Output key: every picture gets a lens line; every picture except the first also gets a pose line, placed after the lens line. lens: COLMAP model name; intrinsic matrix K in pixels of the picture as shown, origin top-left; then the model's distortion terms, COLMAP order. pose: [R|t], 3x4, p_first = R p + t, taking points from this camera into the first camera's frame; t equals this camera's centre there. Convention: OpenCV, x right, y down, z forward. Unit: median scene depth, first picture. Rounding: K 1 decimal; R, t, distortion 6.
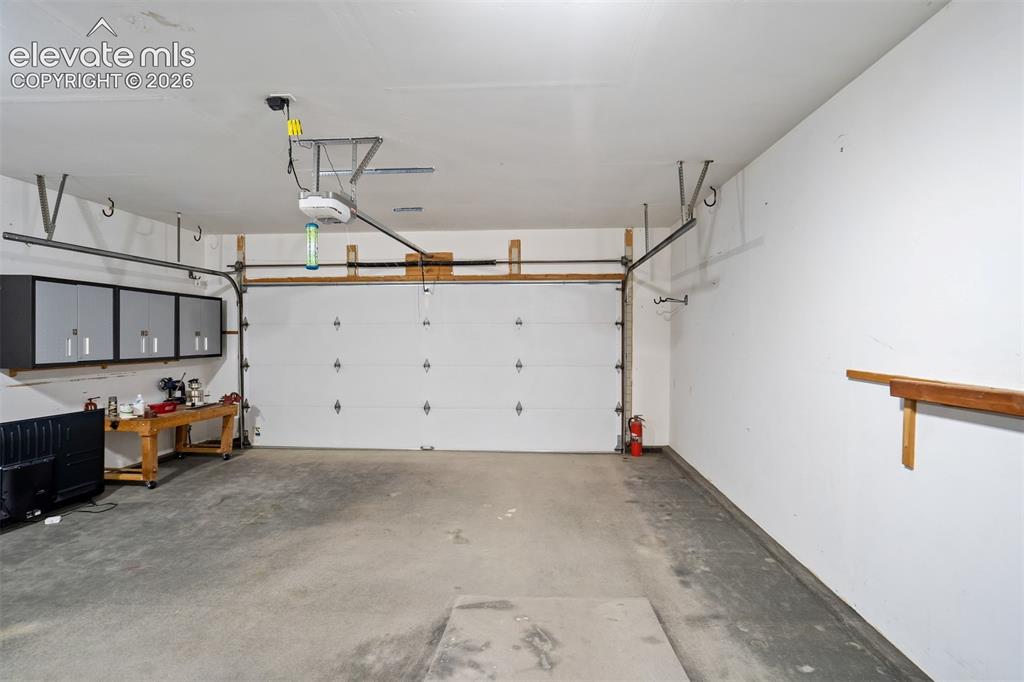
lens RADIAL K [[481.8, 0, 513.6], [0, 481.8, 339.3], [0, 0, 1]] dist [-0.046879, 0.025650]
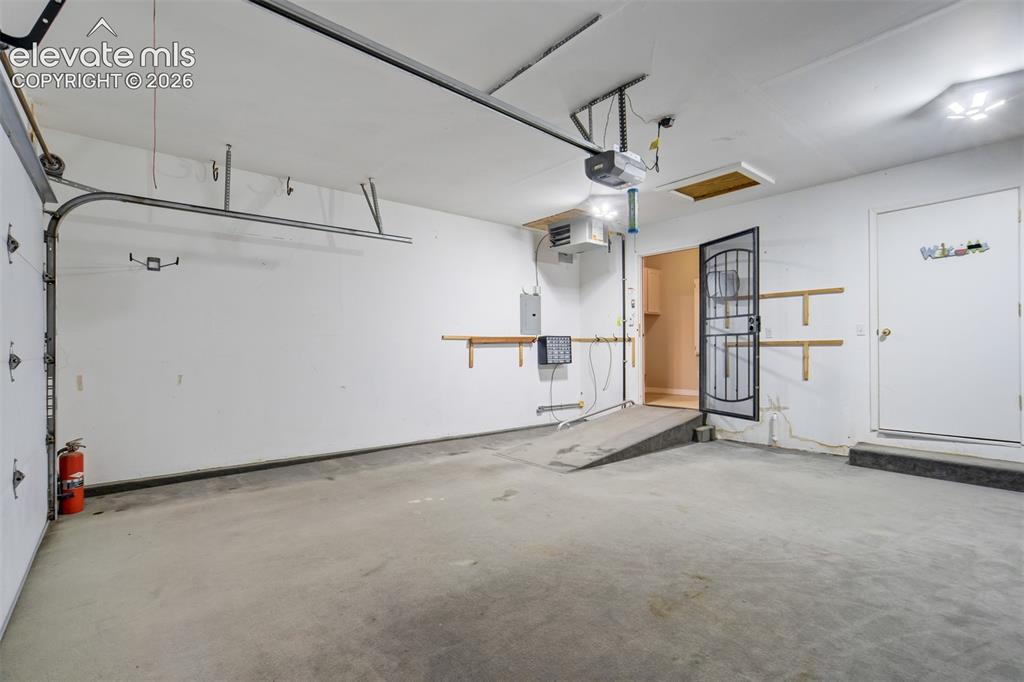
lens RADIAL K [[481.8, 0, 513.6], [0, 481.8, 339.3], [0, 0, 1]] dist [-0.046879, 0.025650]
pose [[-0.678608, 0.015084, 0.734346, -0.802601], [0.012808, 0.999880, -0.008703, 0.068808], [-0.734389, 0.003500, -0.678720, 1.504784]]
